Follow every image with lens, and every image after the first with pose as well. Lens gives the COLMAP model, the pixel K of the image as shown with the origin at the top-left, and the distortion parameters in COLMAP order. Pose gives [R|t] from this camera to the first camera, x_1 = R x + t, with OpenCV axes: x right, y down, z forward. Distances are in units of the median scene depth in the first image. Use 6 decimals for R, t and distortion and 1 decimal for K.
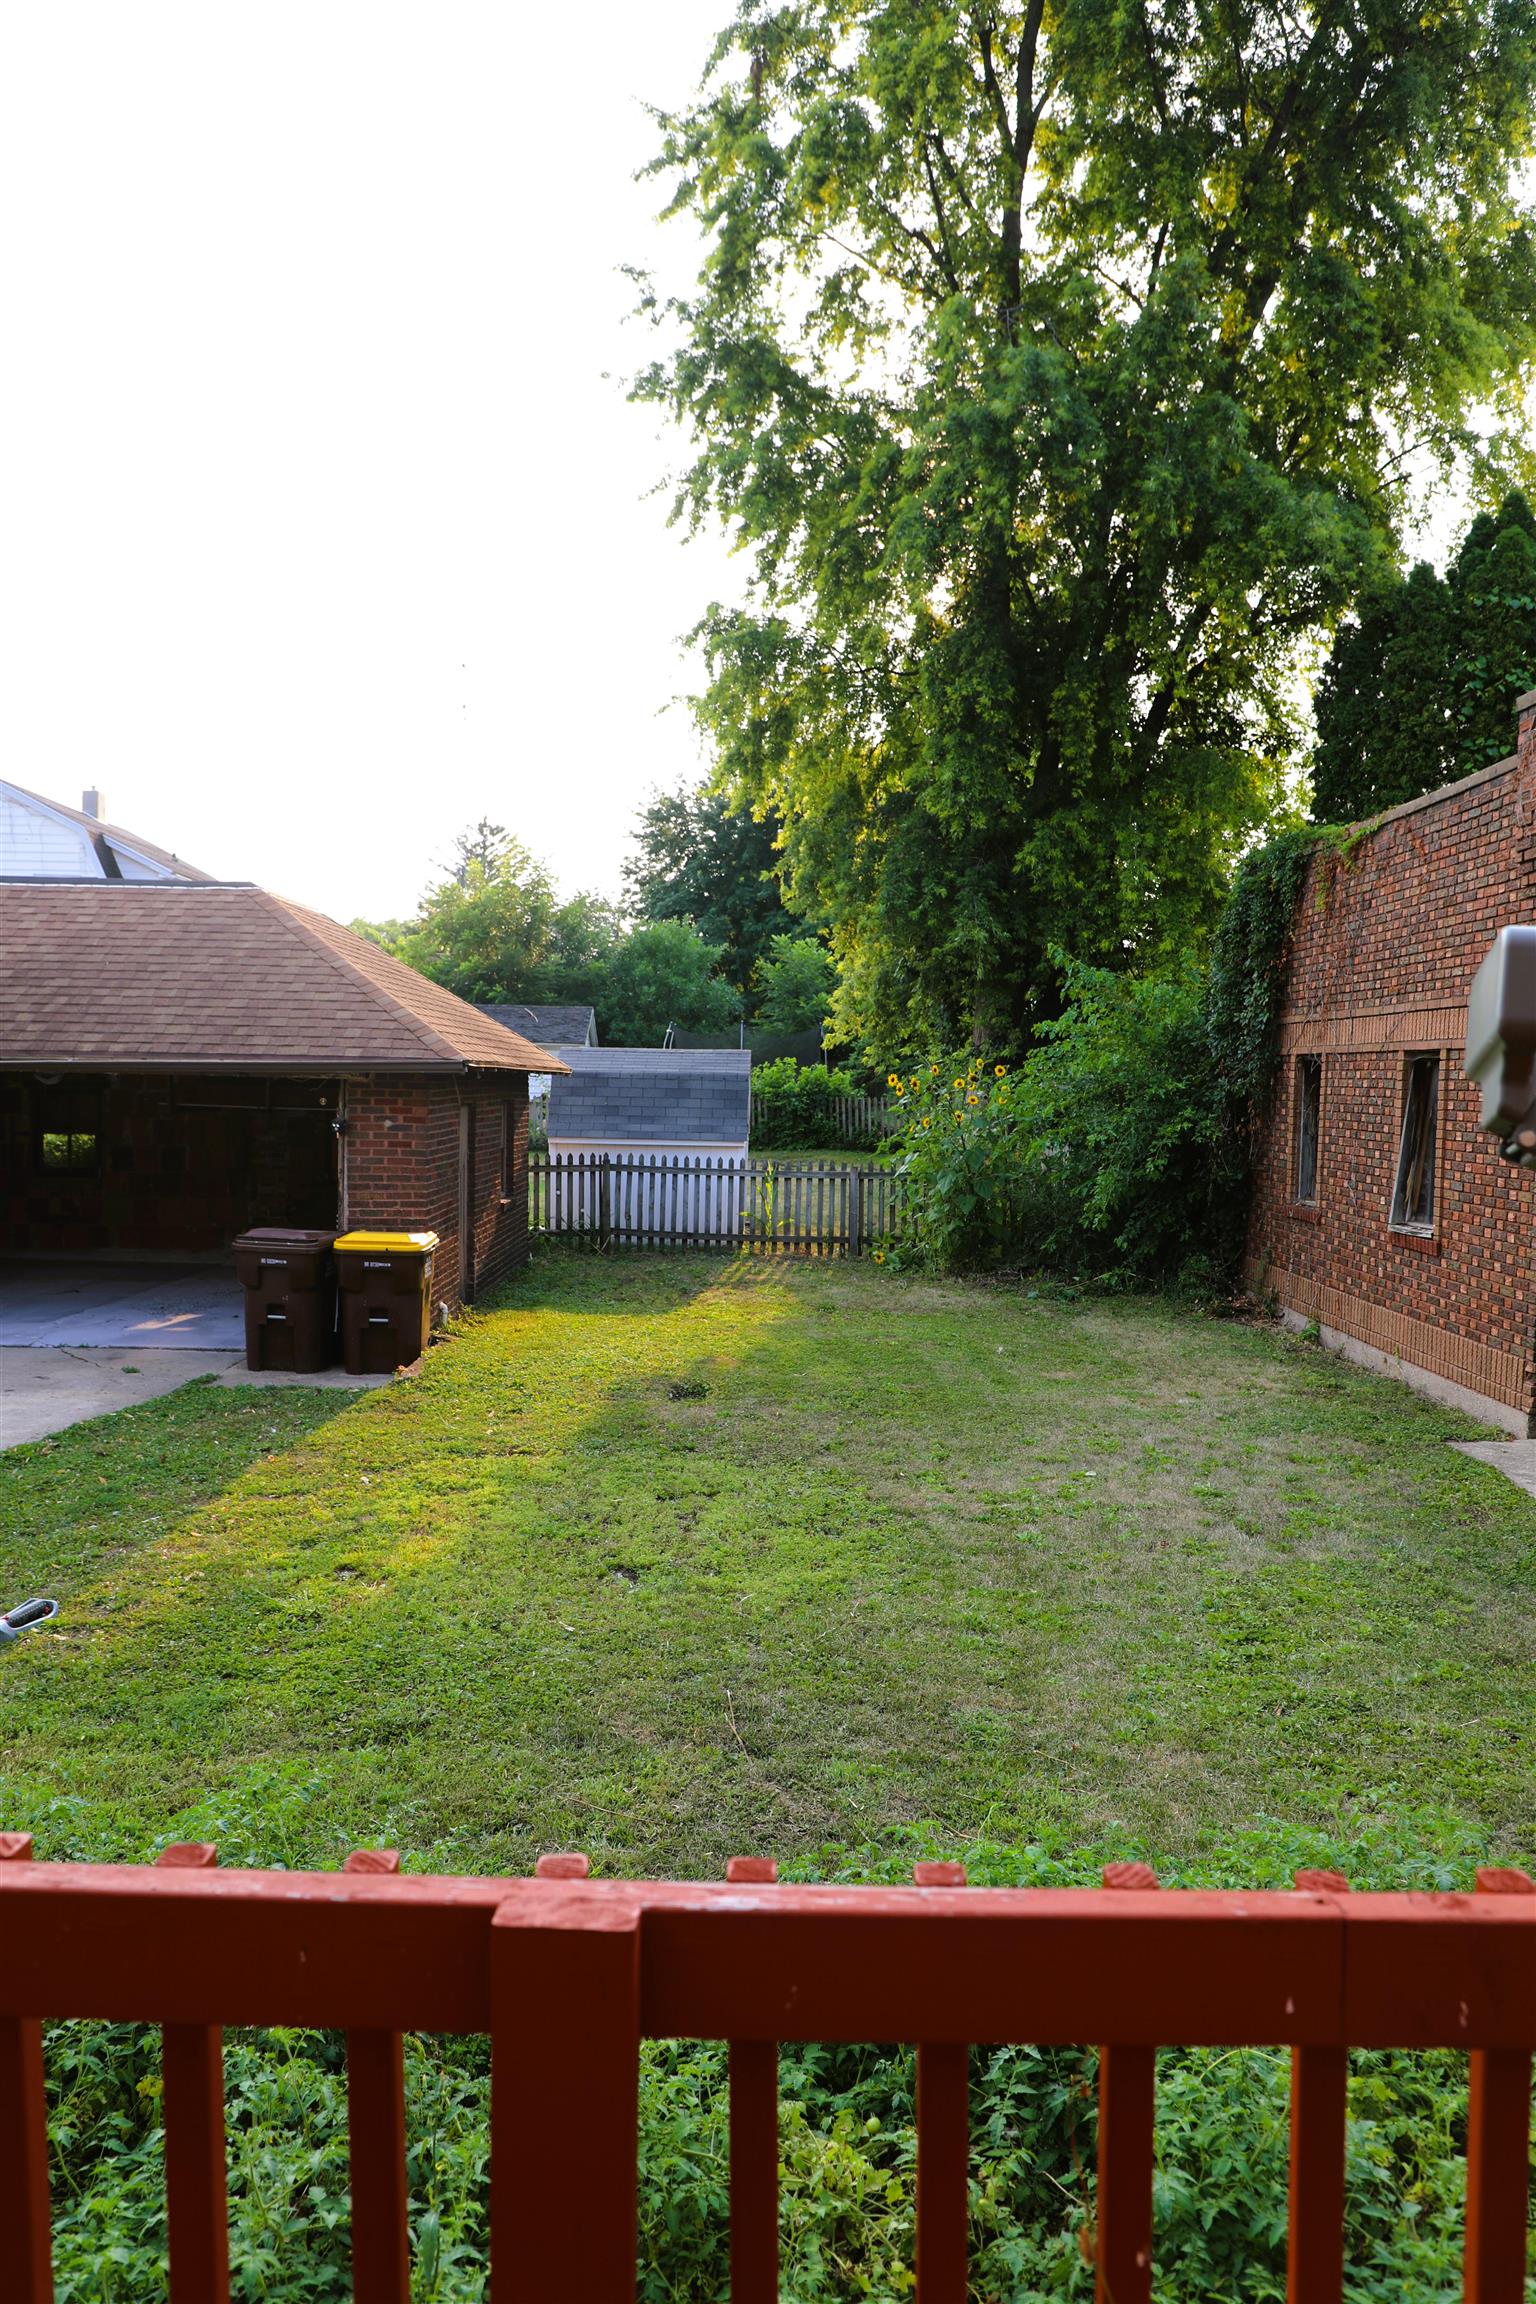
lens RADIAL K [[1600.8, 0, 768.0], [0, 1600.8, 1152.0], [0, 0, 1]] dist [-0.060285, 0.003443]
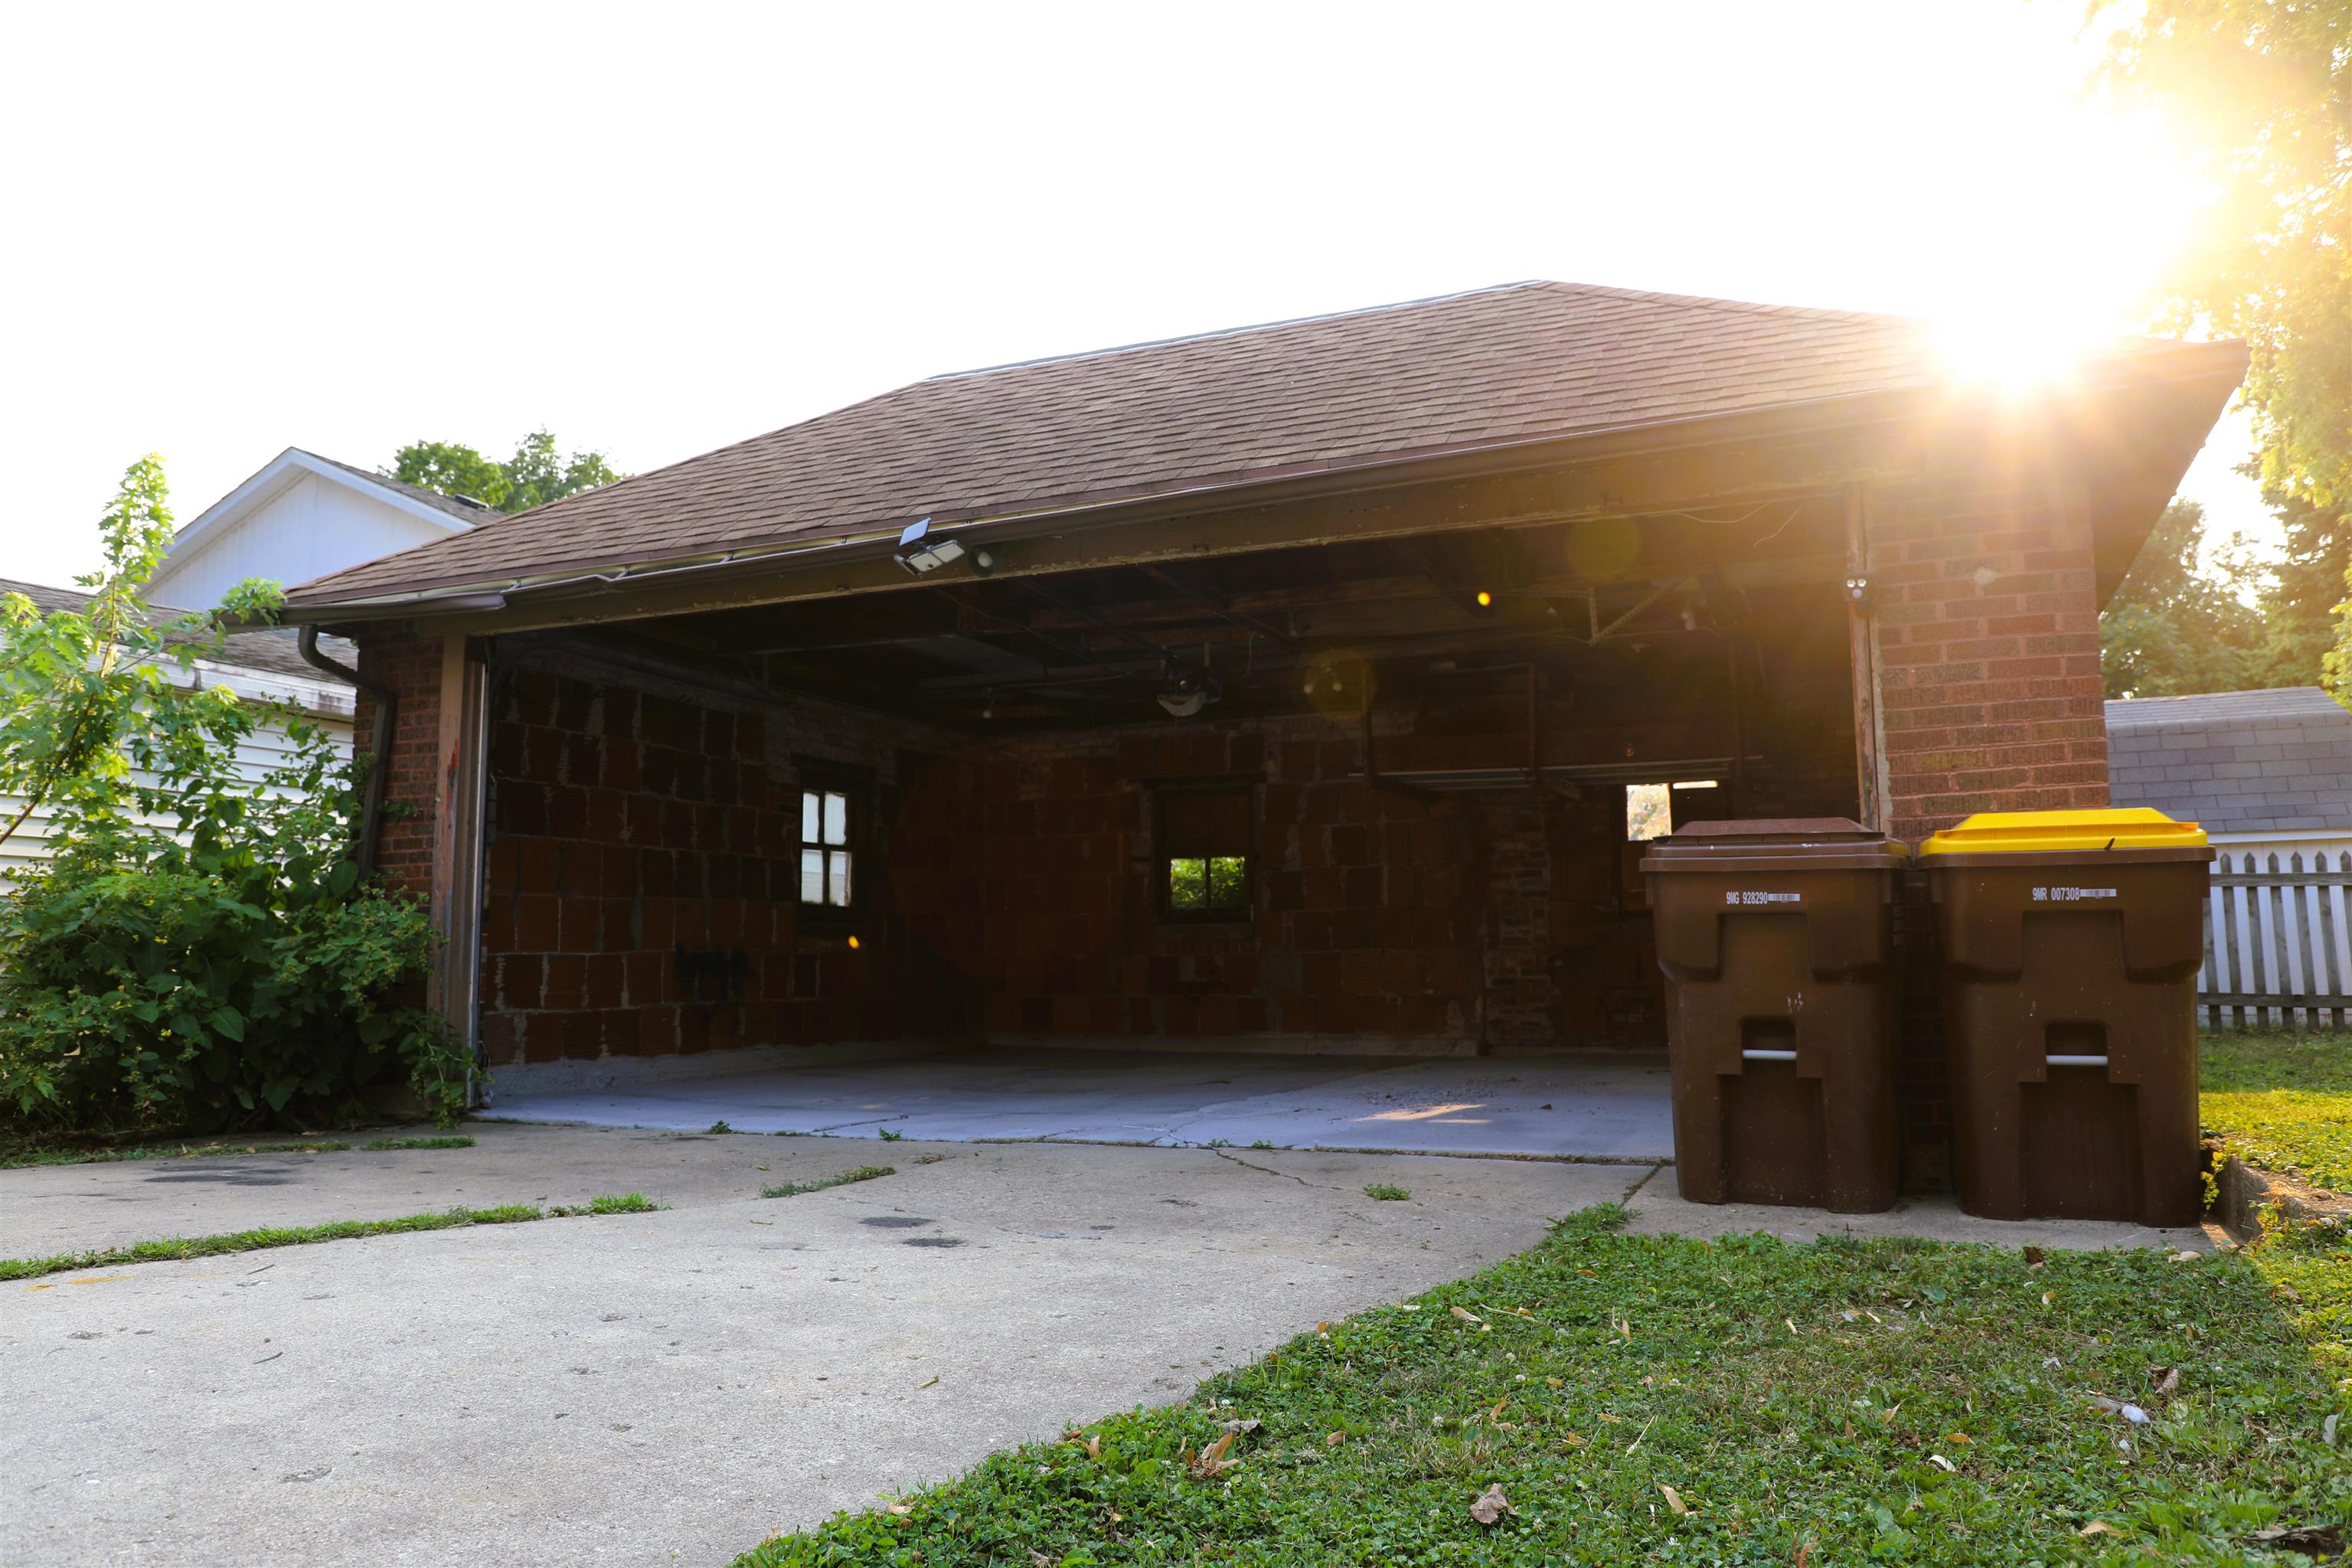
lens RADIAL K [[1634.2, 0, 1176.0], [0, 1634.2, 784.0], [0, 0, 1]] dist [-0.060285, 0.003443]
pose [[0.912232, -0.069079, -0.403808, -0.264921], [0.005965, 0.987816, -0.155509, 0.094448], [0.409631, 0.139452, 0.901530, 0.566119]]
